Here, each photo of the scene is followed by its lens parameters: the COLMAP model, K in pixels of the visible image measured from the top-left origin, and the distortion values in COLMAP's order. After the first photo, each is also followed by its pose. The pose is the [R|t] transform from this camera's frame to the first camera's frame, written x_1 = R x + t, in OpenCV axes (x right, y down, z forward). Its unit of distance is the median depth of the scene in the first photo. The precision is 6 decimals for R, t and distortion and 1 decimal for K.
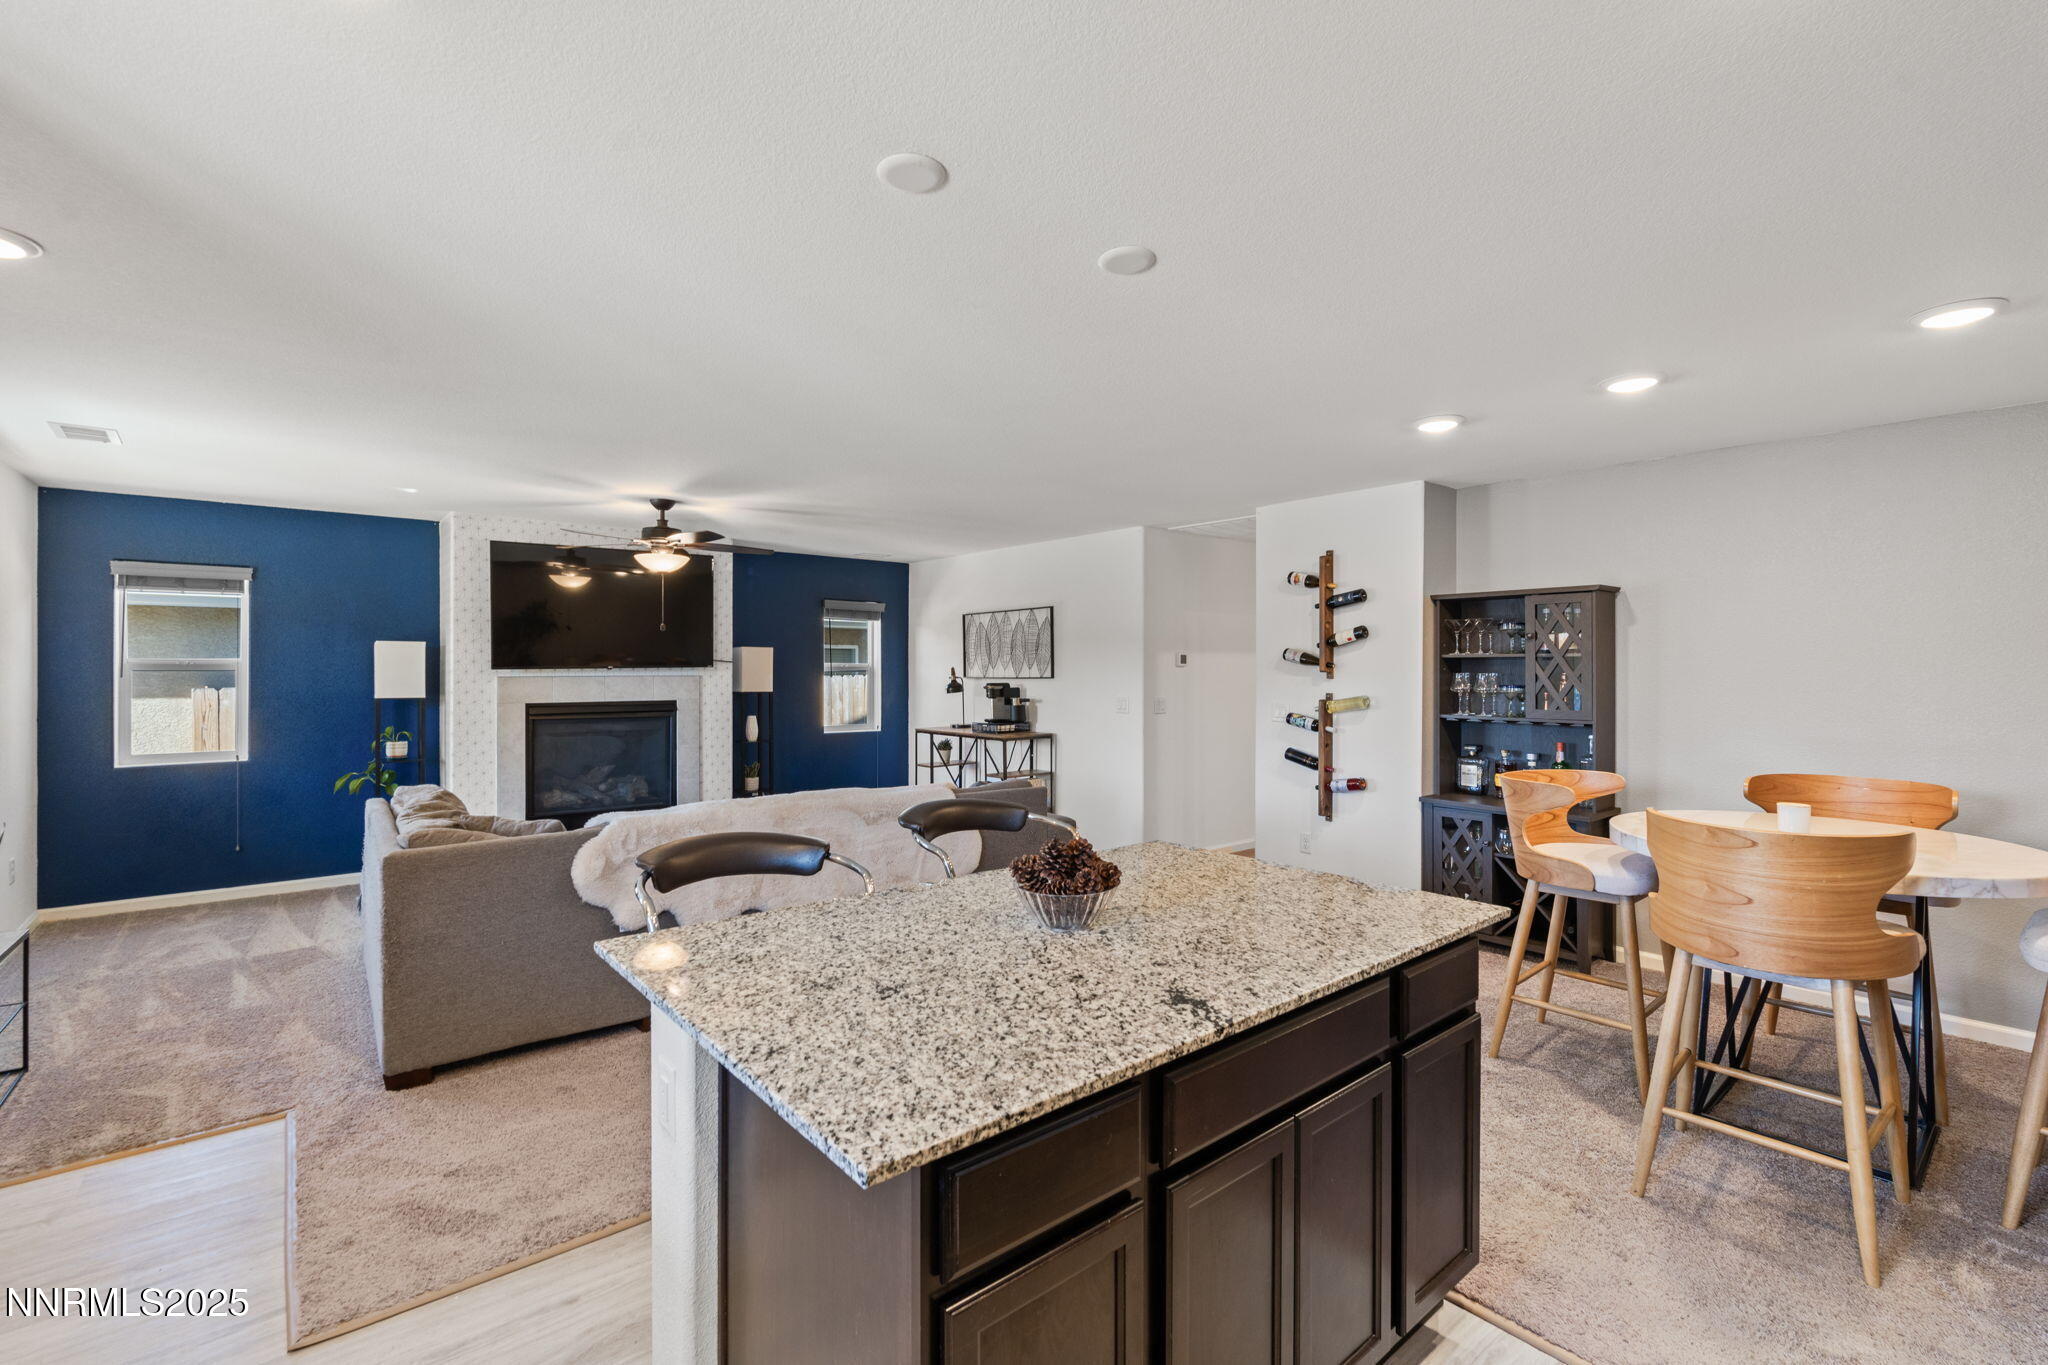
lens RADIAL K [[902.3, 0, 1023.0], [0, 902.3, 667.1], [0, 0, 1]] dist [0.000397, -0.003192]
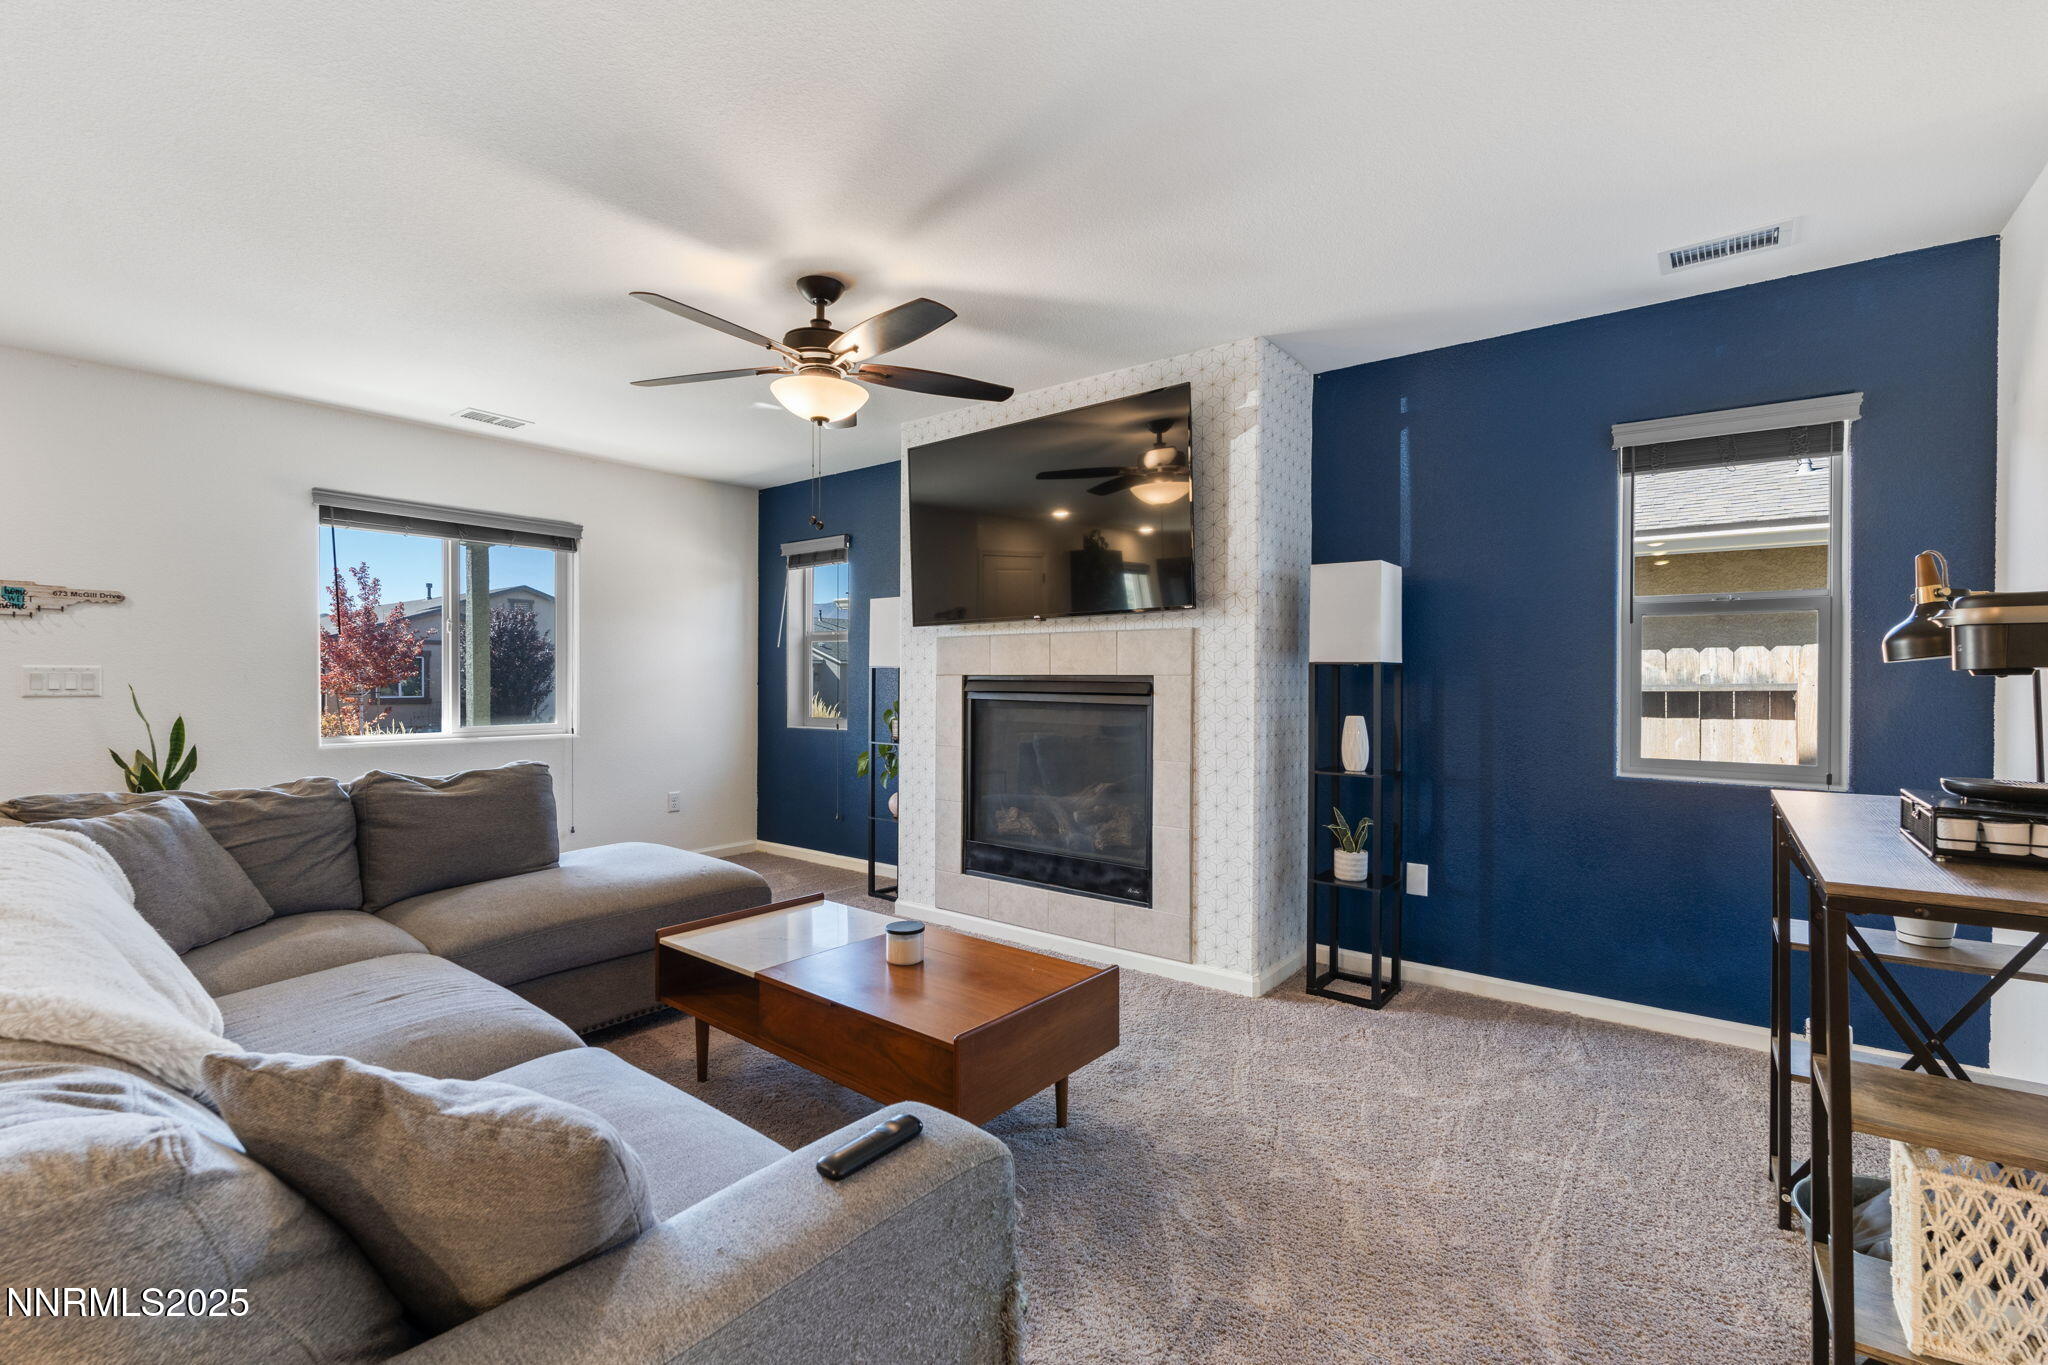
lens RADIAL K [[902.3, 0, 1014.3], [0, 902.3, 681.8], [0, 0, 1]] dist [0.000397, -0.003192]
pose [[0.212418, 0.006064, -0.977160, 0.133843], [-0.001117, 0.999982, 0.005963, 0.041692], [0.977178, -0.000175, 0.212421, 0.907200]]
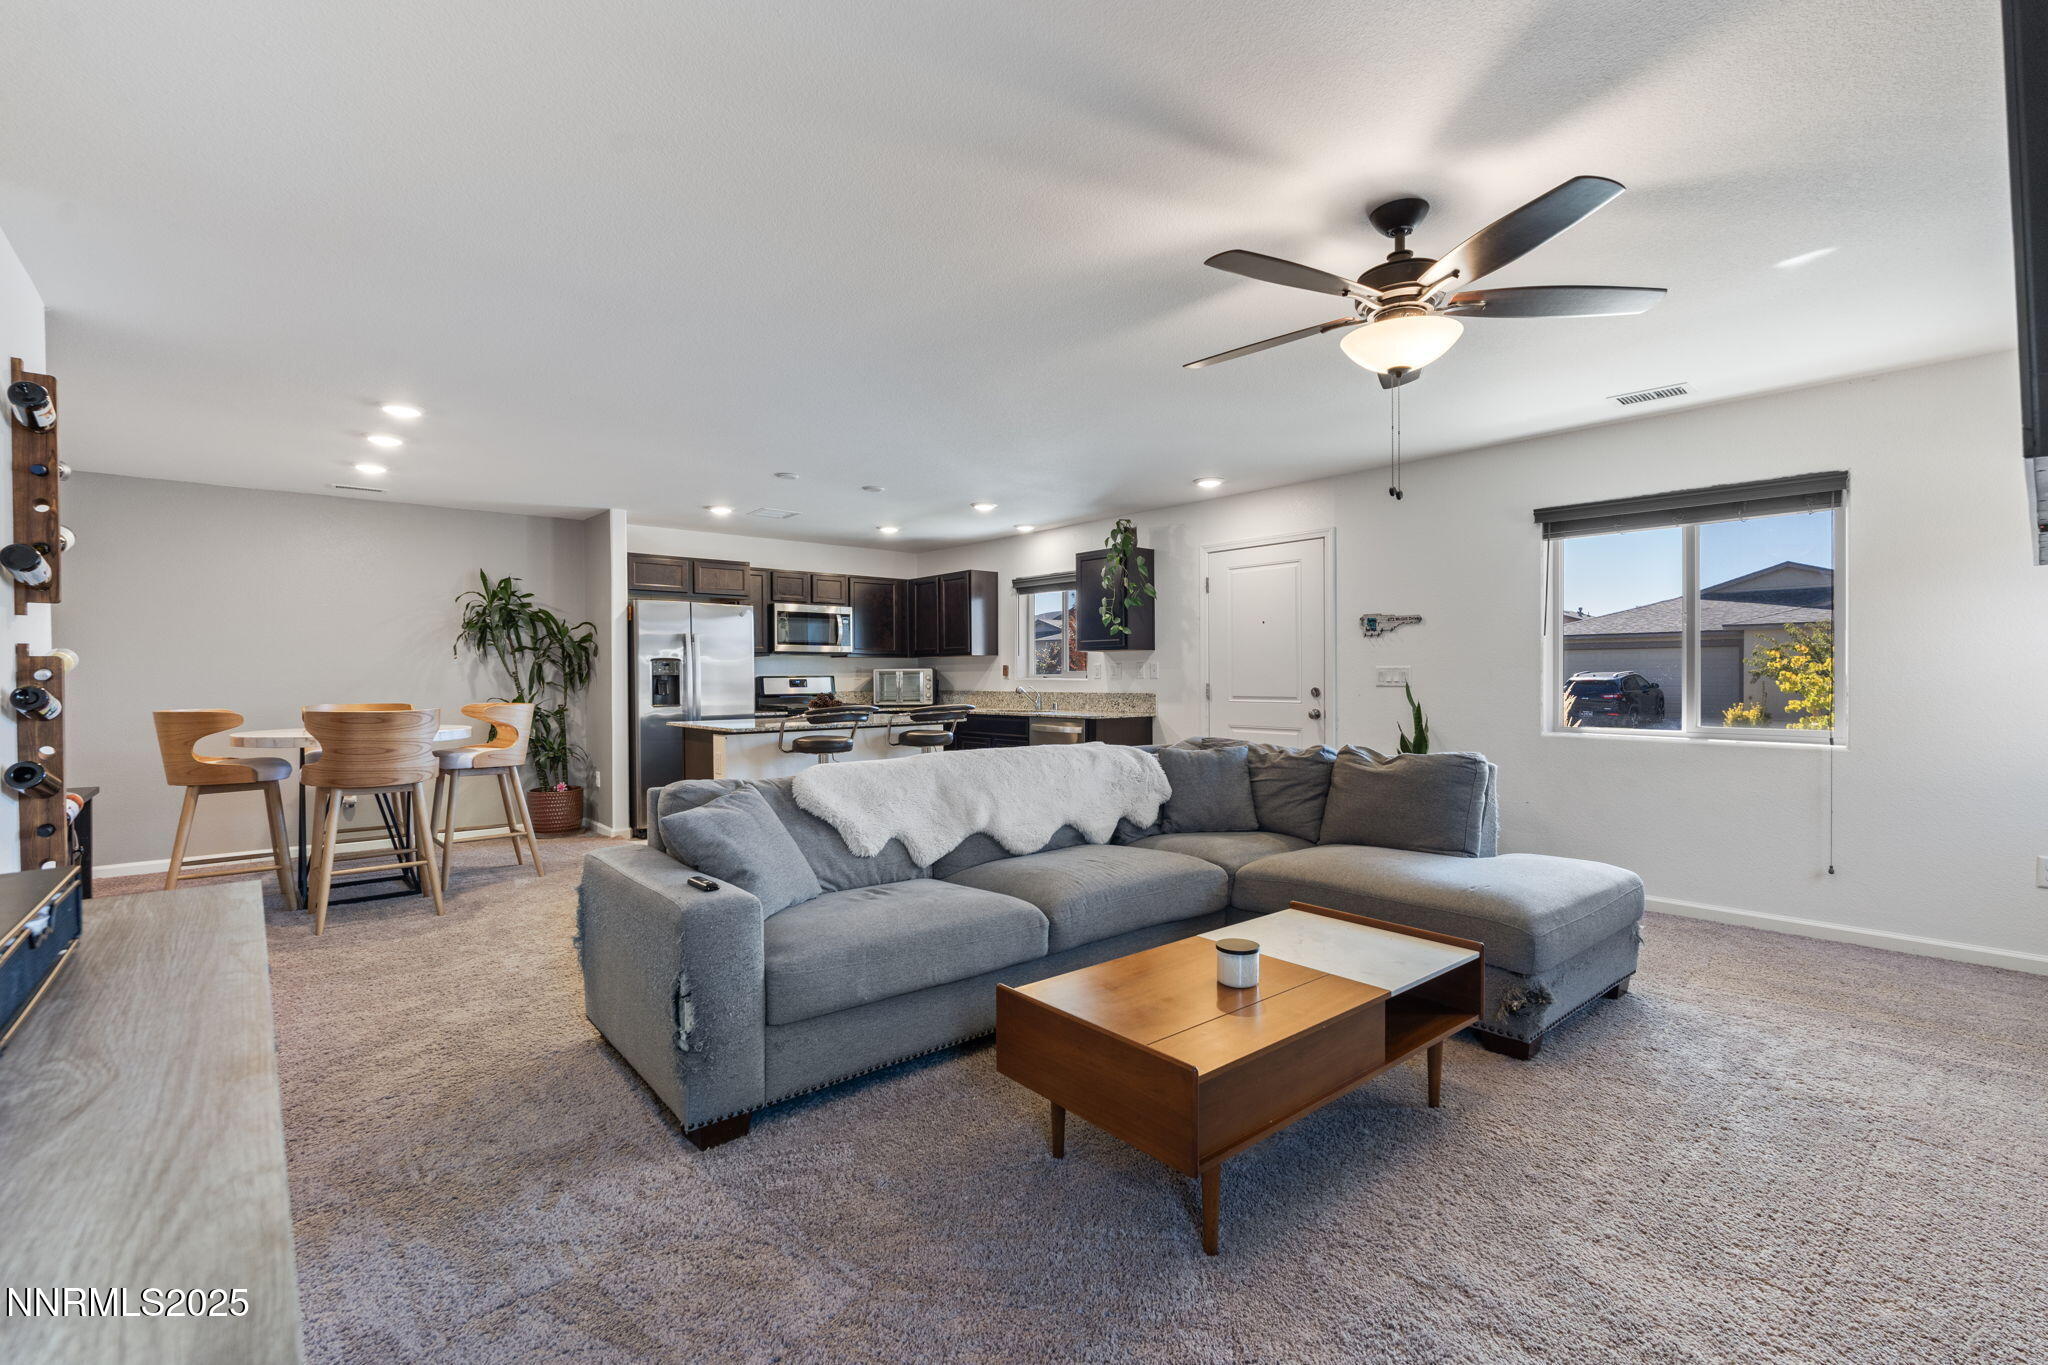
lens RADIAL K [[902.3, 0, 1020.2], [0, 902.3, 684.3], [0, 0, 1]] dist [0.000397, -0.003192]
pose [[-0.999837, 0.004970, -0.017340, -0.179108], [0.004802, 0.999942, 0.009685, 0.042831], [0.017387, 0.009600, -0.999803, 1.316988]]
